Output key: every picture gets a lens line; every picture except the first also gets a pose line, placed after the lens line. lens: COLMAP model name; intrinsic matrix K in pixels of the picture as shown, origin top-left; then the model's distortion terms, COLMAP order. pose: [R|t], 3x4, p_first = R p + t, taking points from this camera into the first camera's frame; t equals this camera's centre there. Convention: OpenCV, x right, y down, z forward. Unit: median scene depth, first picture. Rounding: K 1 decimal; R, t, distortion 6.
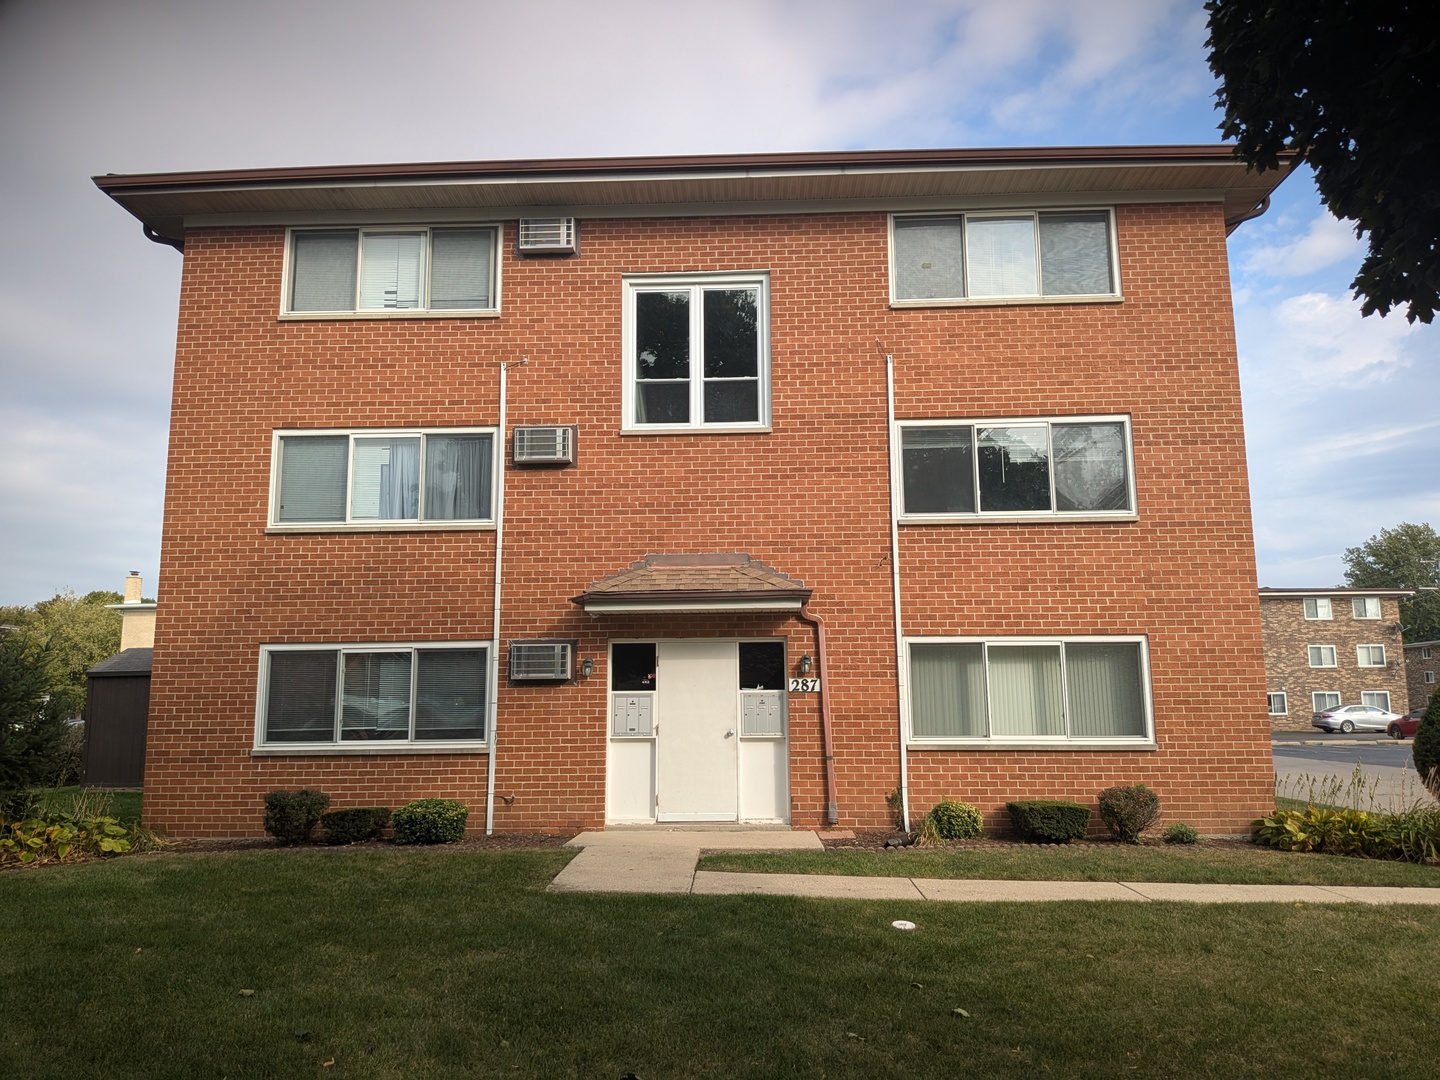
lens RADIAL K [[1049.5, 0, 720.0], [0, 1049.5, 540.0], [0, 0, 1]] dist [0.123885, -0.276932]
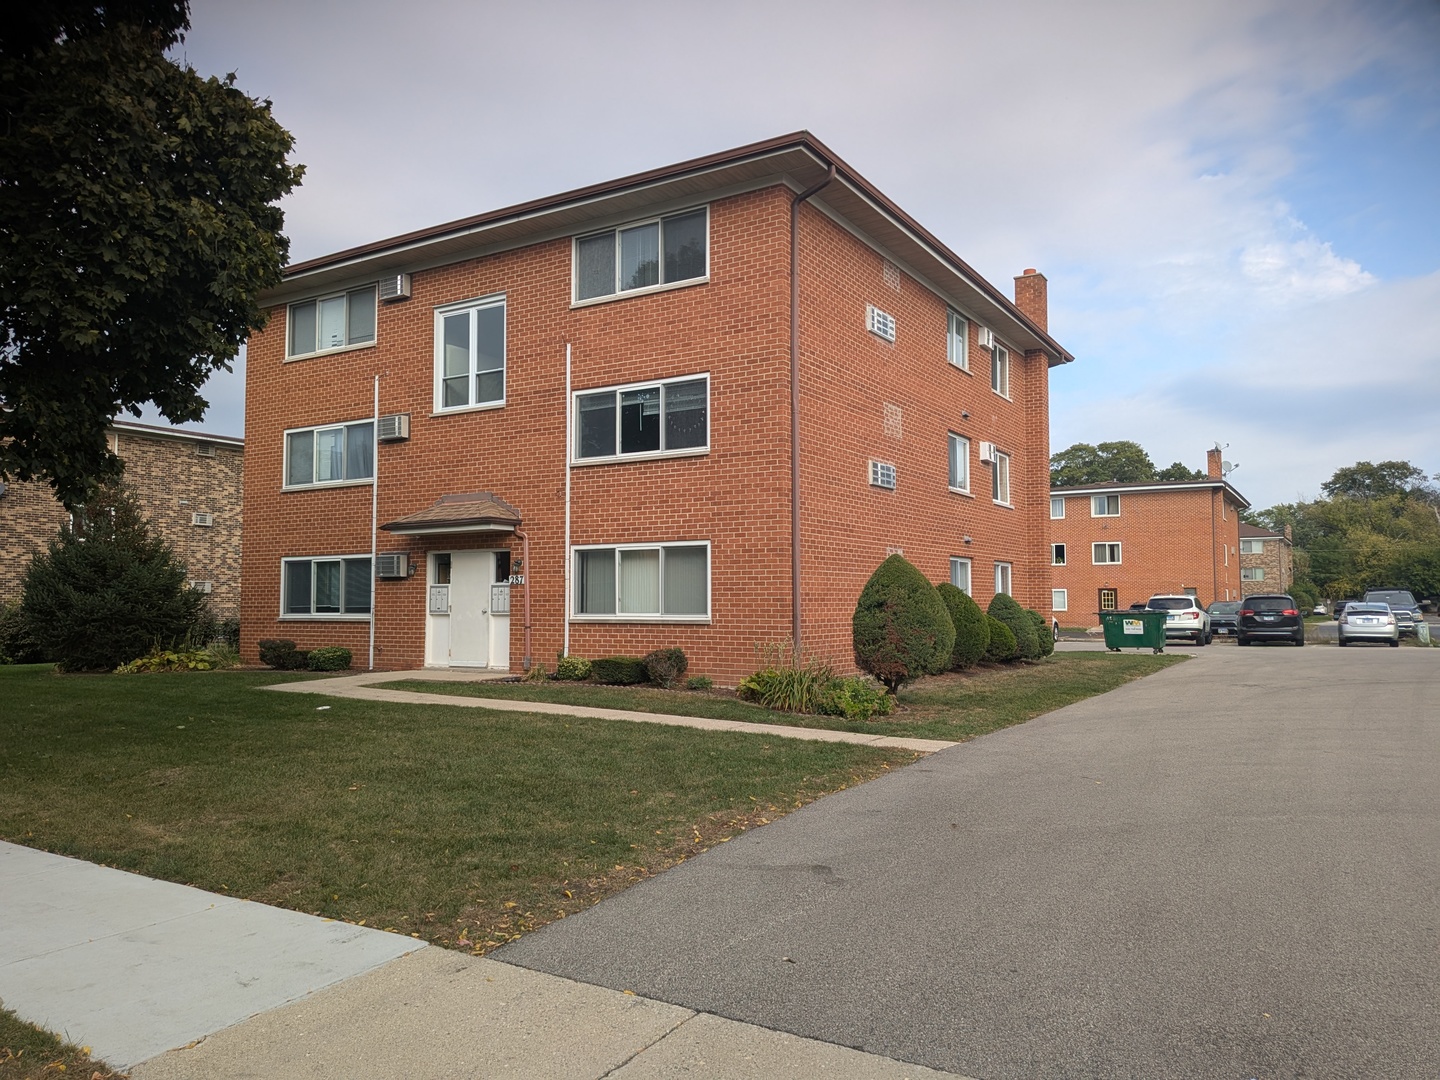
lens RADIAL K [[1049.5, 0, 720.0], [0, 1049.5, 540.0], [0, 0, 1]] dist [0.123885, -0.276932]
pose [[0.867934, -0.024646, -0.496067, 1.045451], [0.075582, 0.993690, 0.082872, -0.019044], [0.490895, -0.109421, 0.864320, -0.137644]]
